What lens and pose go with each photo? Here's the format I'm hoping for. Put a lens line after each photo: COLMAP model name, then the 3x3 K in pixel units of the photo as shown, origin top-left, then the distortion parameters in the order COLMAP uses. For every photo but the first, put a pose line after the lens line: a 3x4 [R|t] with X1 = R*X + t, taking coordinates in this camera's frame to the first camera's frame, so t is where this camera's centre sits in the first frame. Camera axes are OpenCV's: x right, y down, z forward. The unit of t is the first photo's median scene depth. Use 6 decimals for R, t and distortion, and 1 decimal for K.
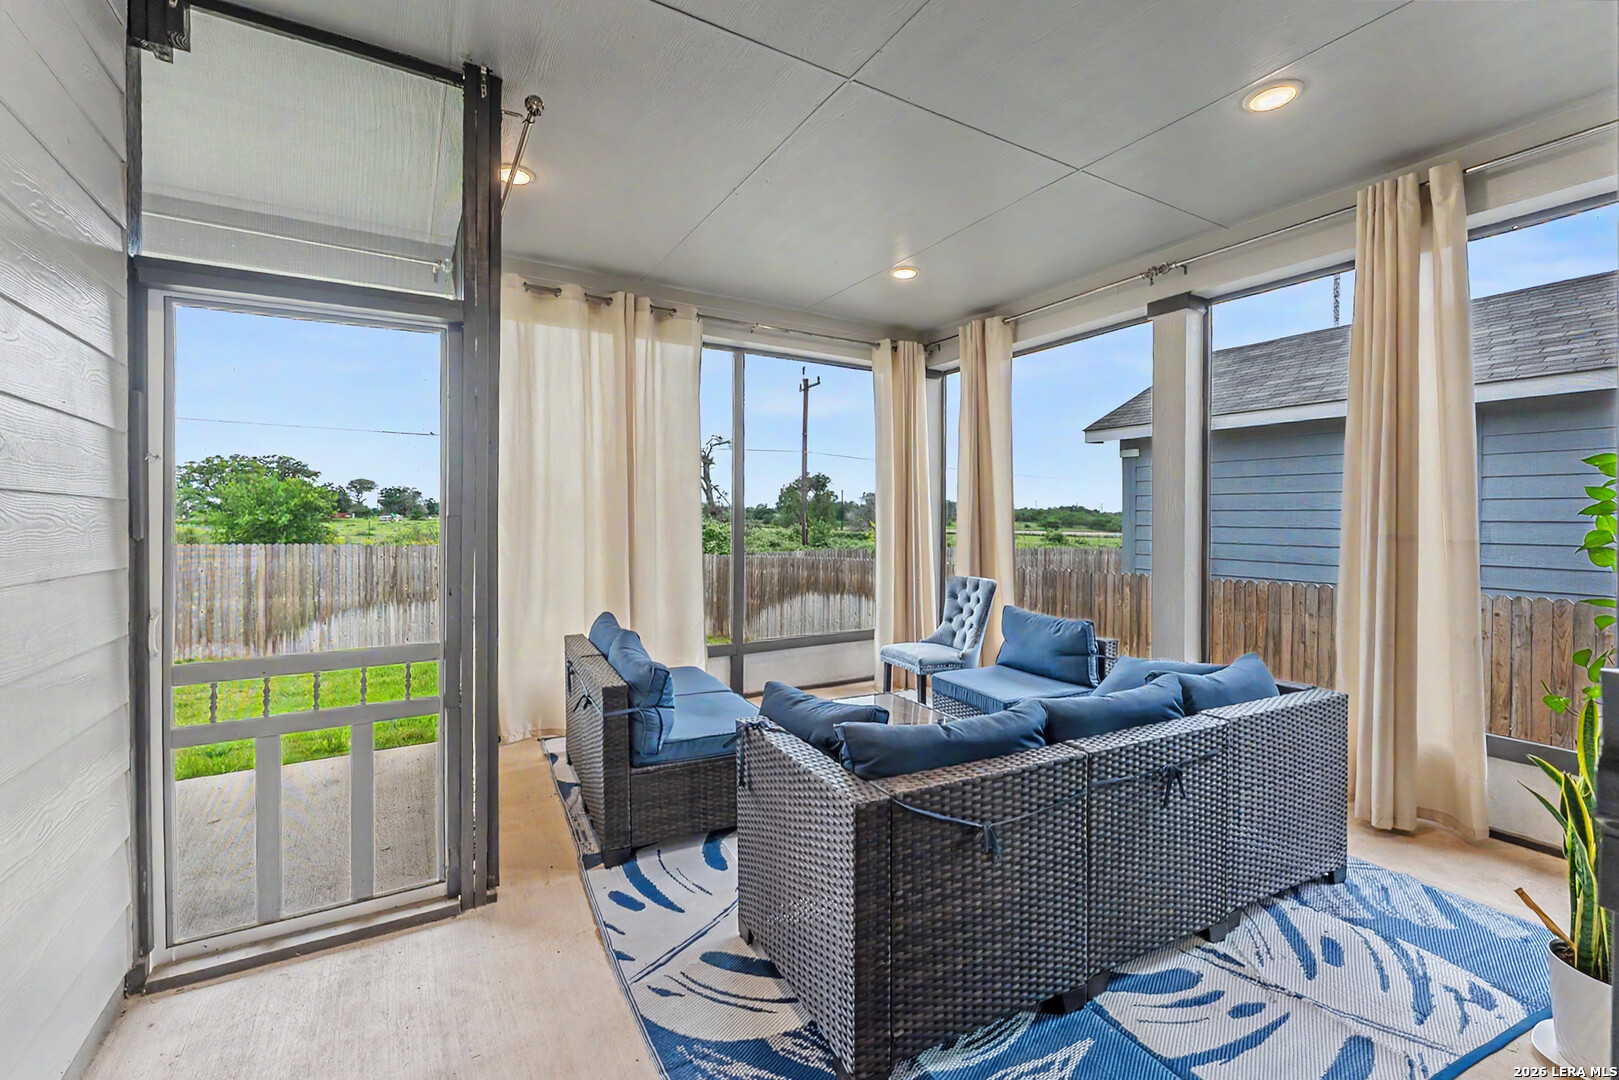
lens RADIAL K [[679.3, 0, 803.7], [0, 679.3, 528.0], [0, 0, 1]] dist [0.000234, 0.000271]
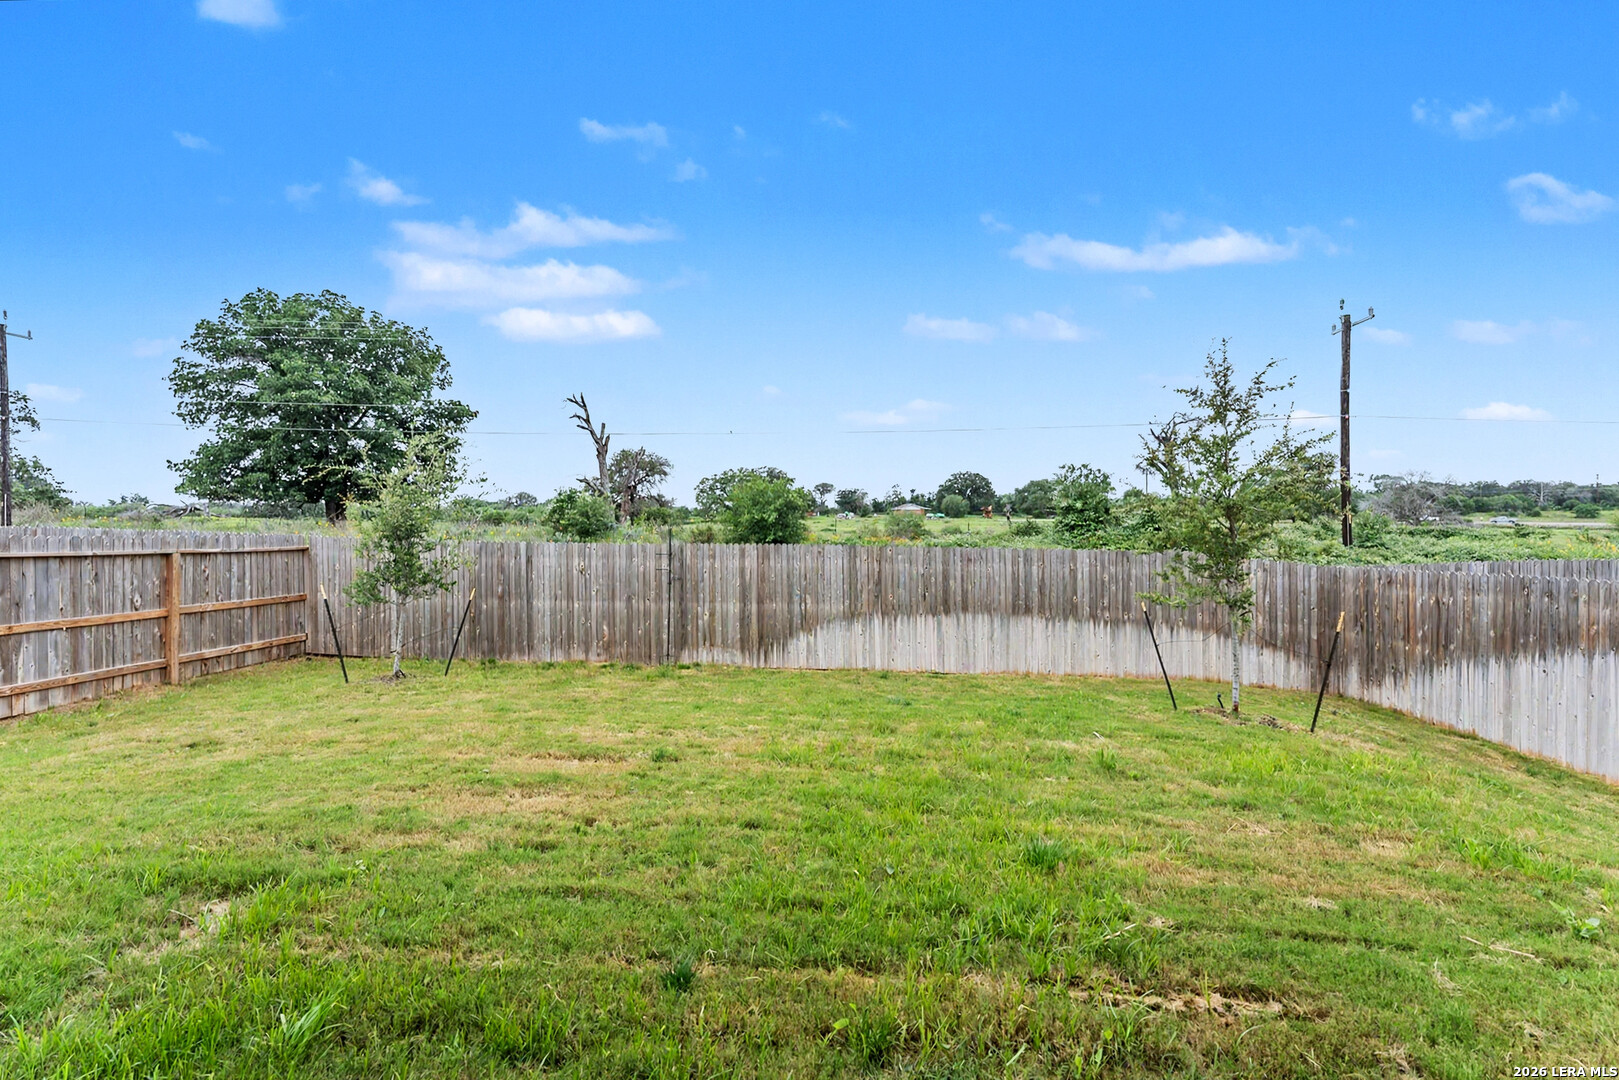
lens RADIAL K [[679.3, 0, 808.4], [0, 679.3, 530.7], [0, 0, 1]] dist [0.000234, 0.000271]
pose [[0.826074, -0.000045, -0.563562, -0.201721], [0.006160, 0.999941, 0.008950, -0.001933], [0.563528, -0.010865, 0.826025, 0.259730]]
